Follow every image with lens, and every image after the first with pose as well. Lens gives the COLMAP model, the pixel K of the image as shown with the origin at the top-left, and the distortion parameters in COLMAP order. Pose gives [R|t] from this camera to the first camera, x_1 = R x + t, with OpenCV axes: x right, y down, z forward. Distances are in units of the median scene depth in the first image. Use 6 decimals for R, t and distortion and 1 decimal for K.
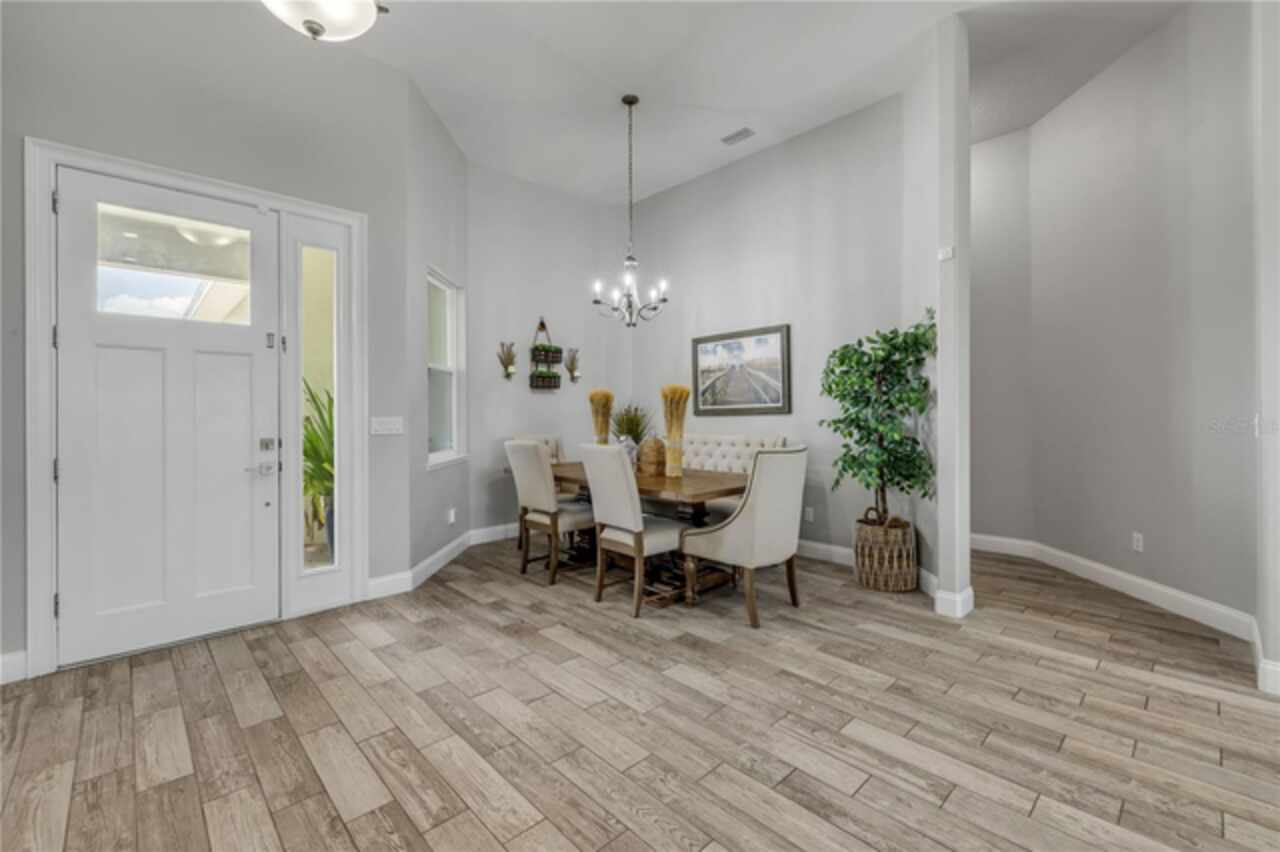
lens RADIAL K [[549.1, 0, 639.6], [0, 549.1, 417.0], [0, 0, 1]] dist [-0.000132, -0.000258]
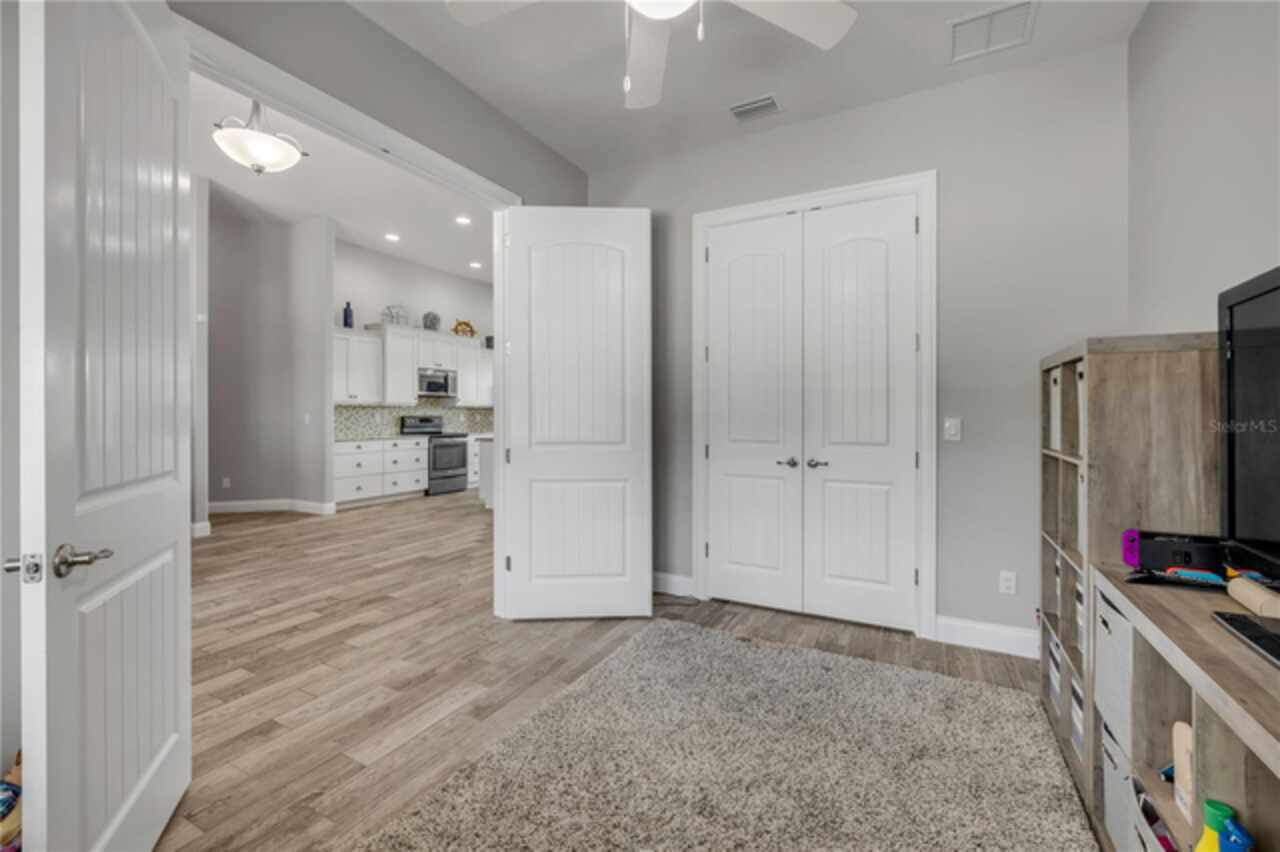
lens RADIAL K [[549.1, 0, 639.6], [0, 549.1, 417.0], [0, 0, 1]] dist [-0.000132, -0.000258]
pose [[-0.329460, -0.000114, 0.944169, -2.497947], [0.003964, 0.999991, 0.001504, -0.001585], [-0.944161, 0.004238, -0.329457, 0.488113]]
